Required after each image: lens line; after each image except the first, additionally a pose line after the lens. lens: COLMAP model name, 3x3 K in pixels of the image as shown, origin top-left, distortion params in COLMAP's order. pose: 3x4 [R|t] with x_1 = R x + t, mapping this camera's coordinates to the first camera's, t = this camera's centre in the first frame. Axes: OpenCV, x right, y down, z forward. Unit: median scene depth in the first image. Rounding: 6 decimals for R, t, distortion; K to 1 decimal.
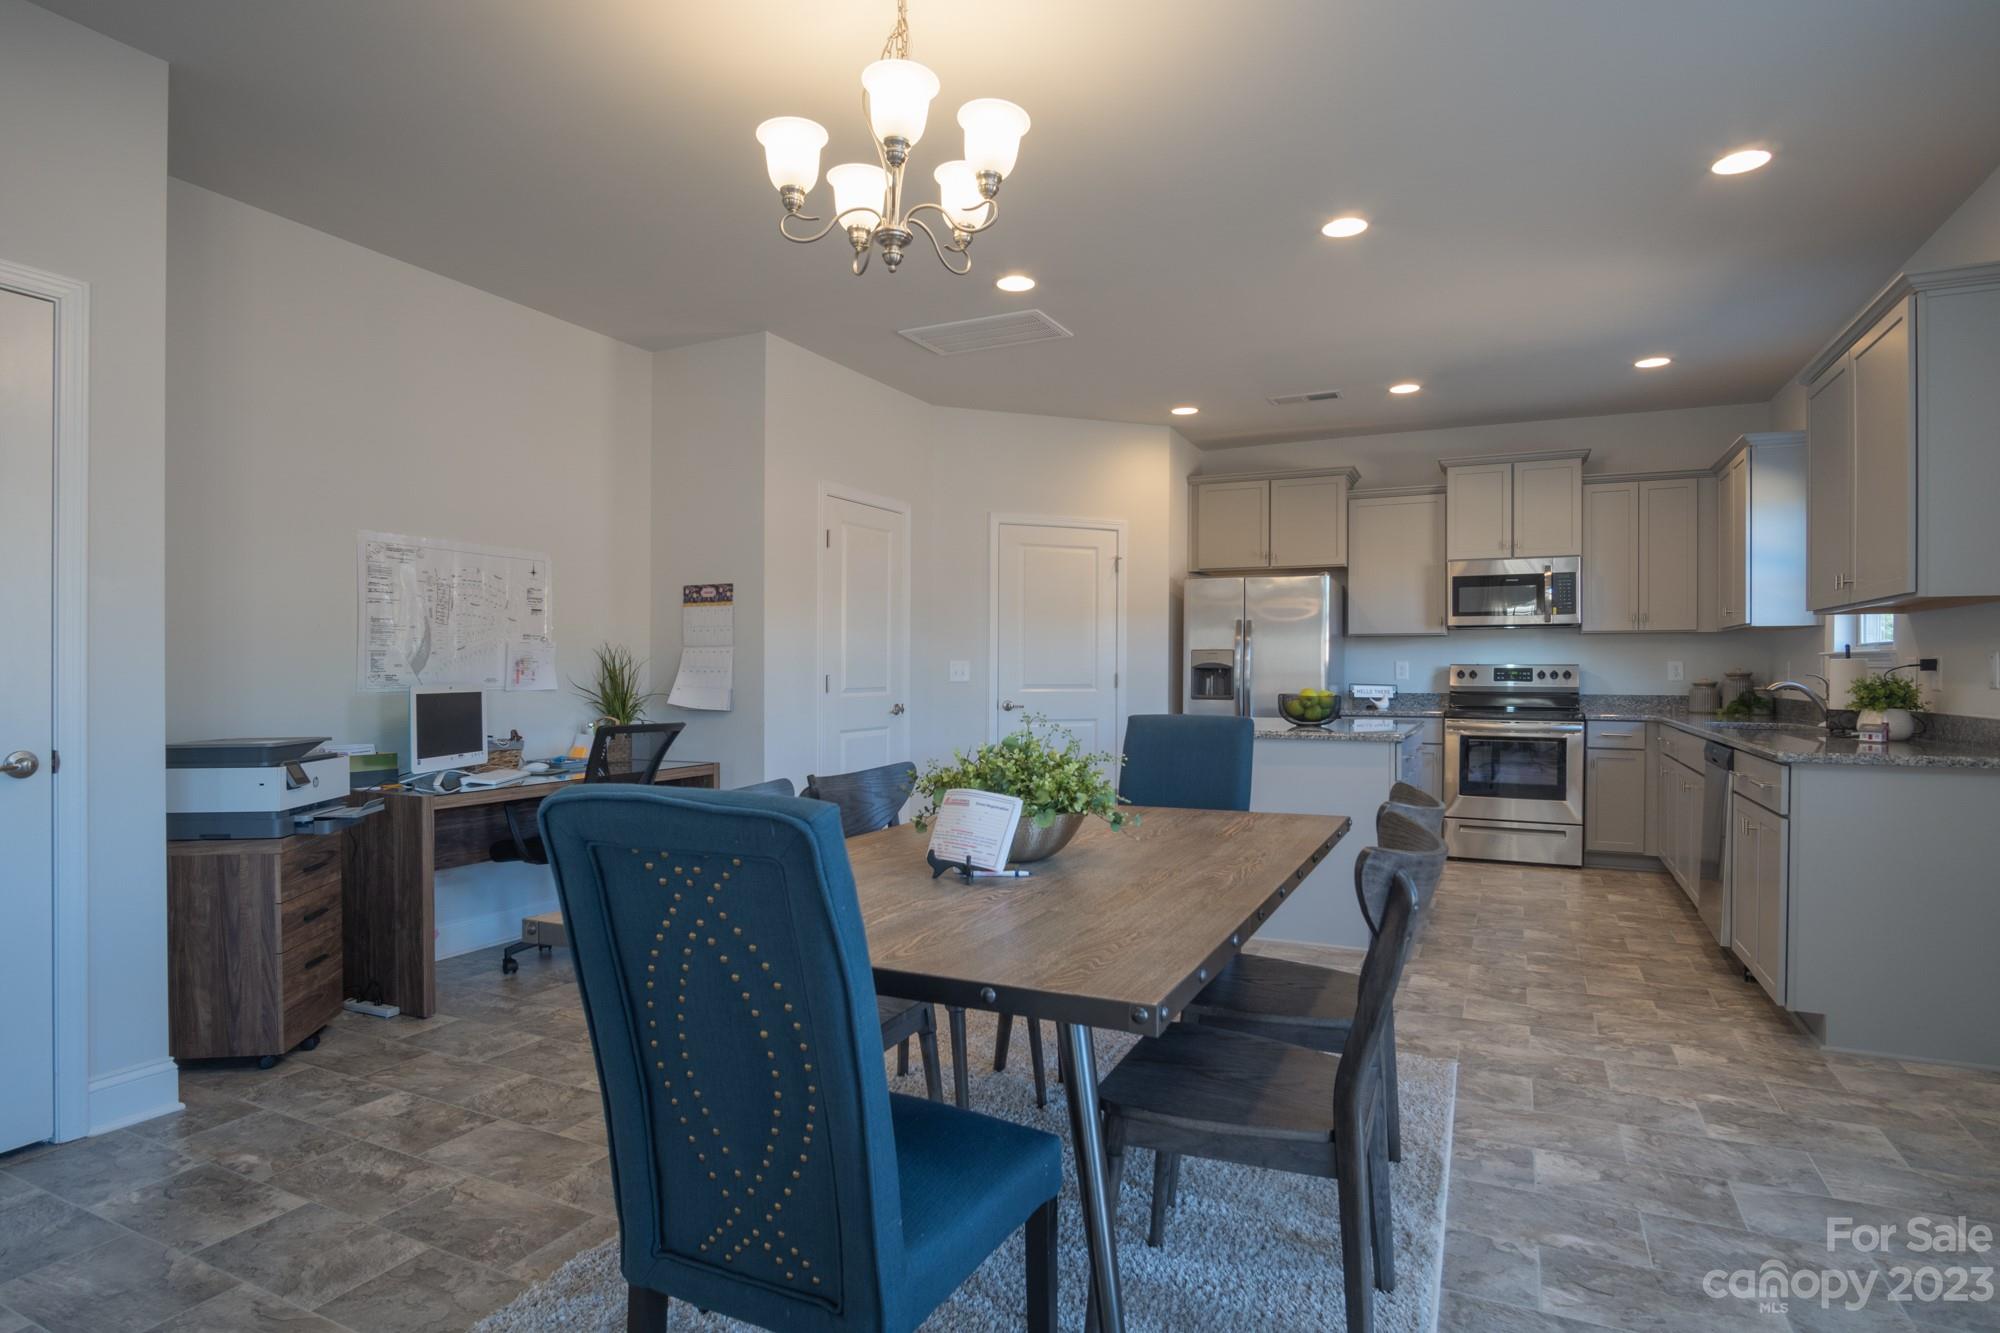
lens RADIAL K [[1081.0, 0, 982.4], [0, 1081.0, 674.9], [0, 0, 1]] dist [-0.028884, 0.002172]
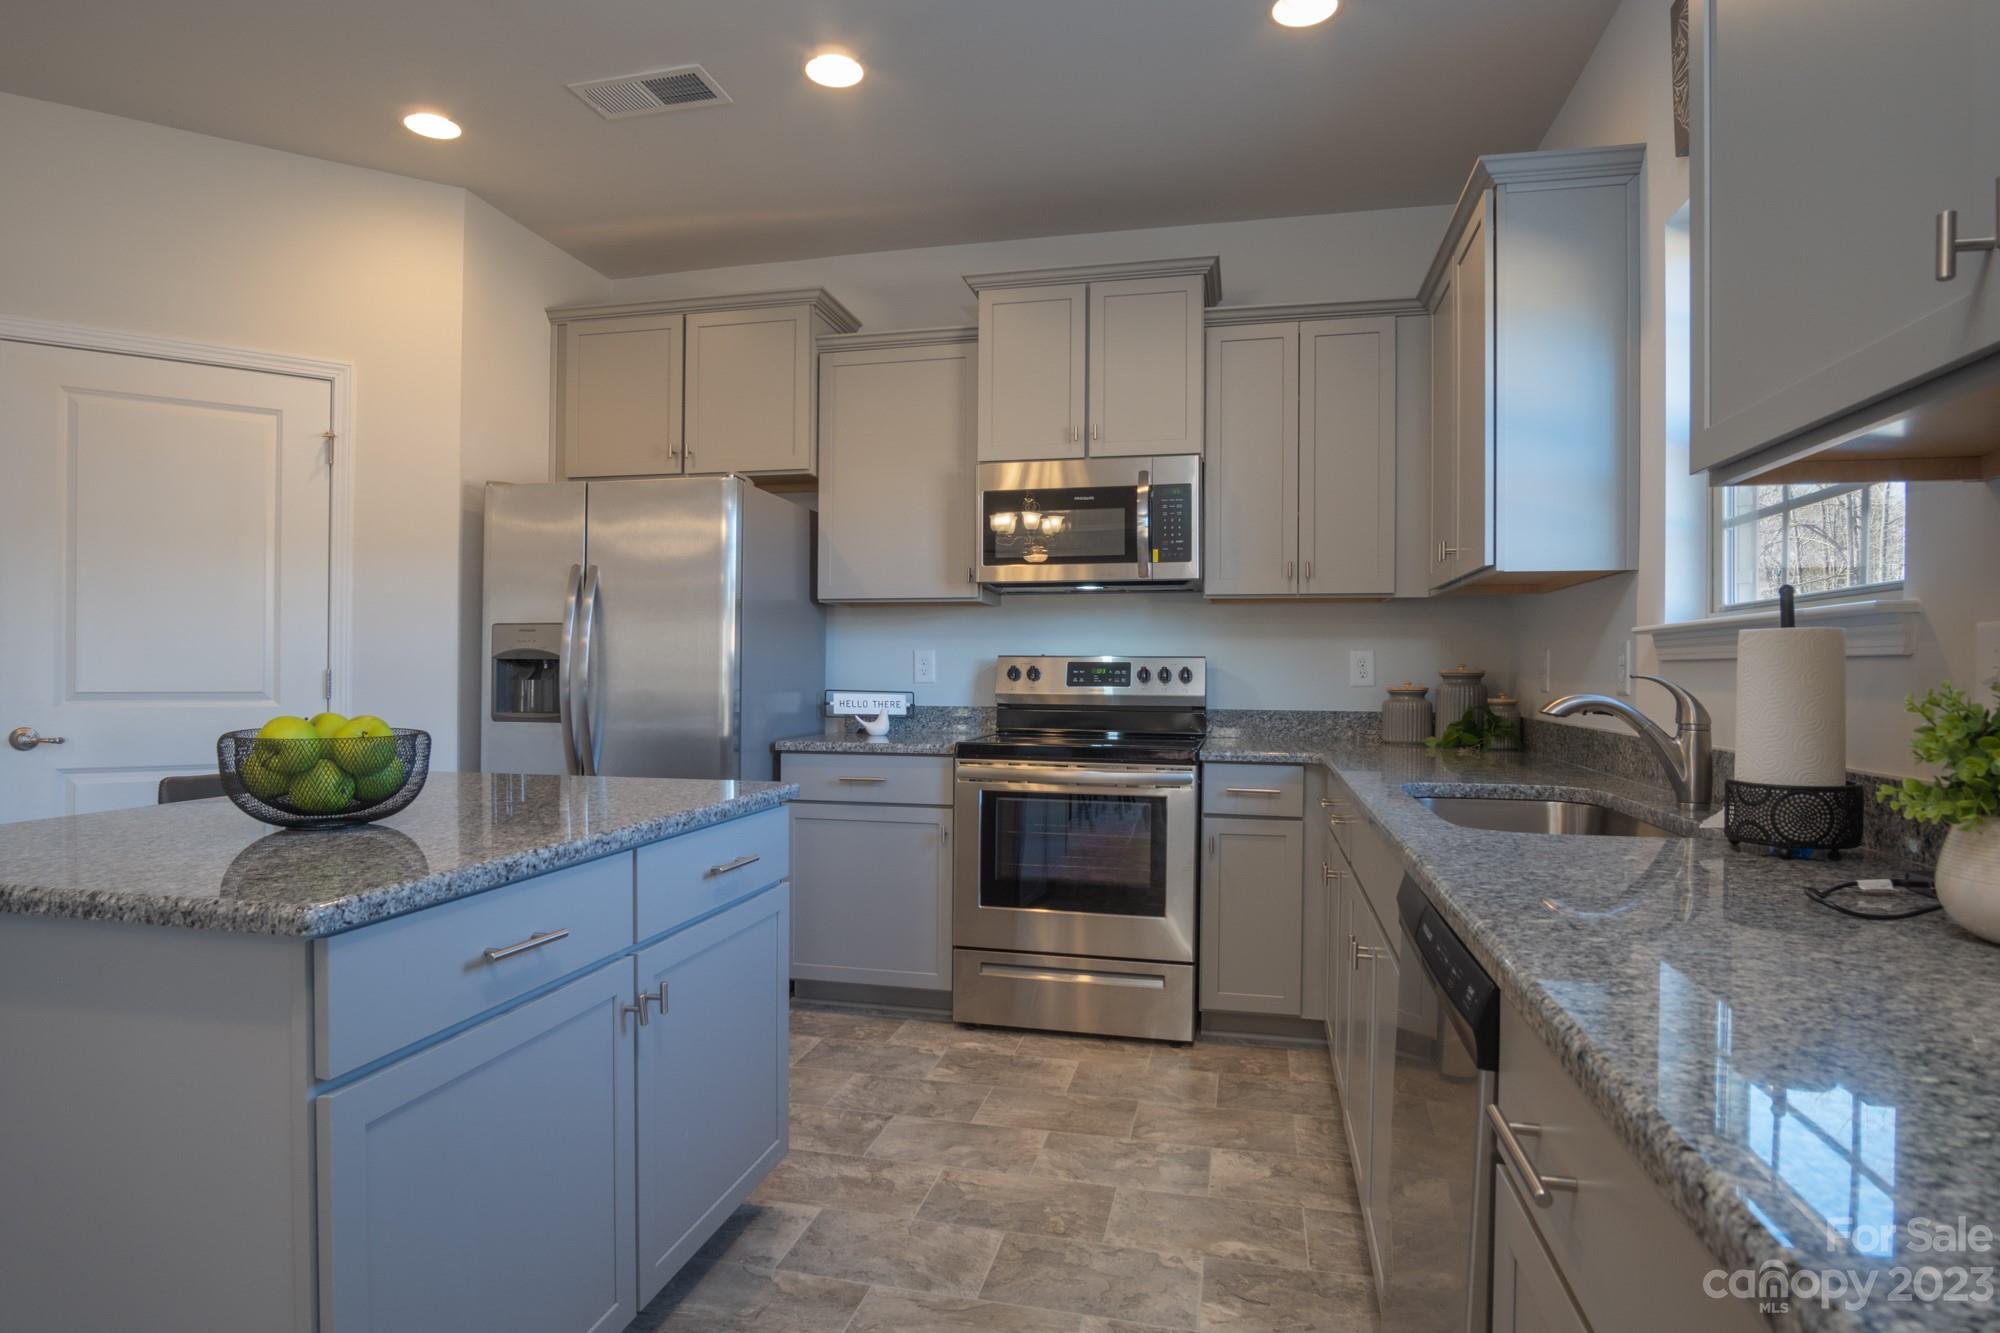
lens RADIAL K [[1081.0, 0, 996.3], [0, 1081.0, 676.6], [0, 0, 1]] dist [-0.028884, 0.002172]
pose [[0.974130, 0.002059, 0.225981, 0.334729], [-0.002653, 0.999994, 0.002325, -0.000214], [-0.225975, -0.002865, 0.974129, 0.491799]]
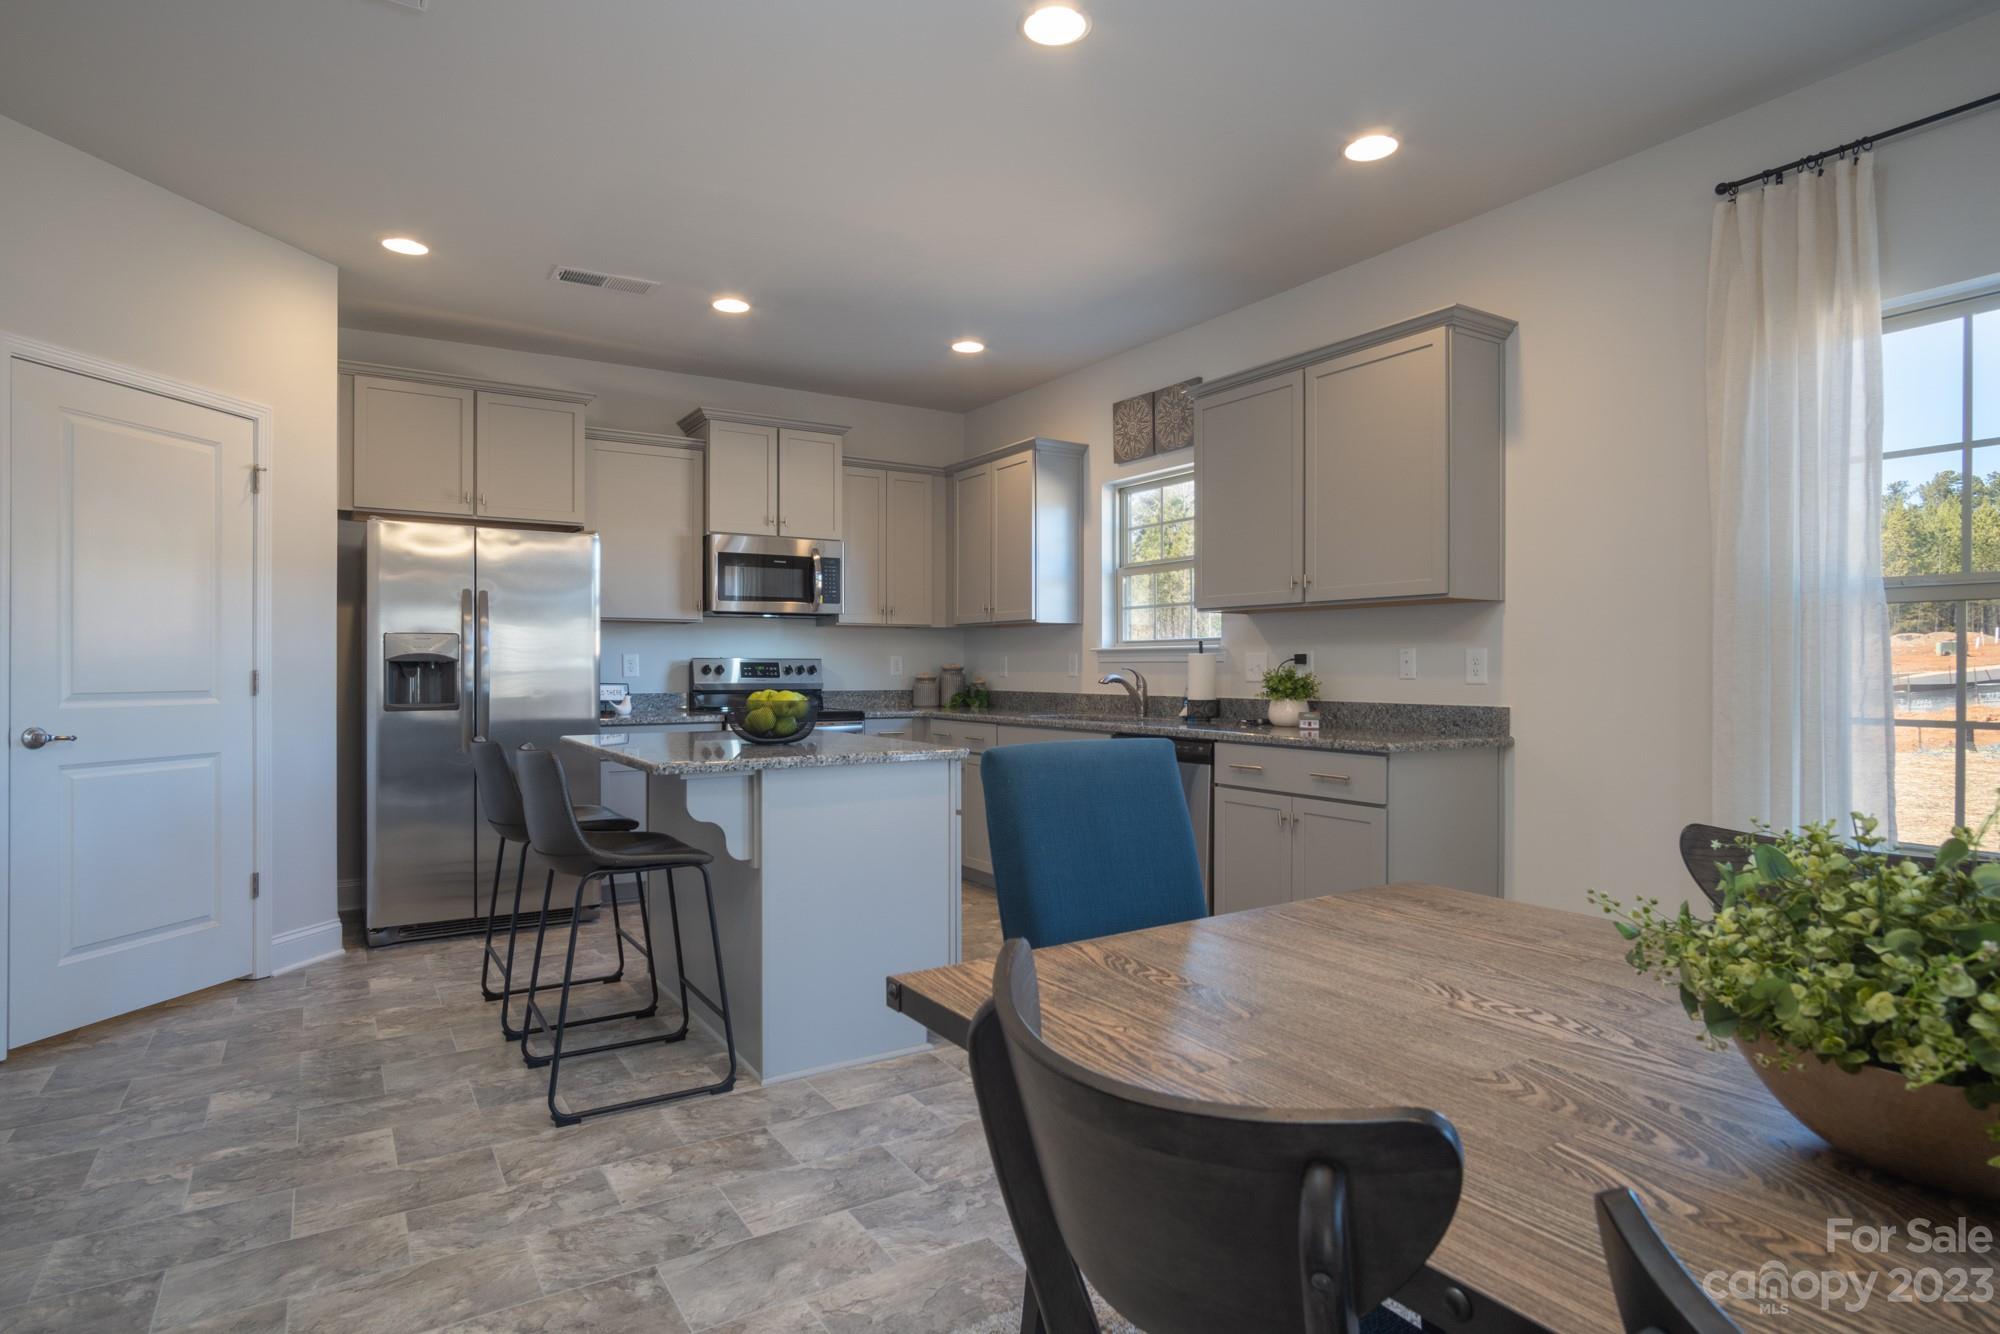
lens RADIAL K [[1081.0, 0, 1009.4], [0, 1081.0, 667.4], [0, 0, 1]] dist [-0.028884, 0.002172]
pose [[0.514125, -0.001104, 0.857714, -0.164639], [0.005032, 0.999986, -0.001729, -0.000012], [-0.857700, 0.005205, 0.514124, 0.397848]]
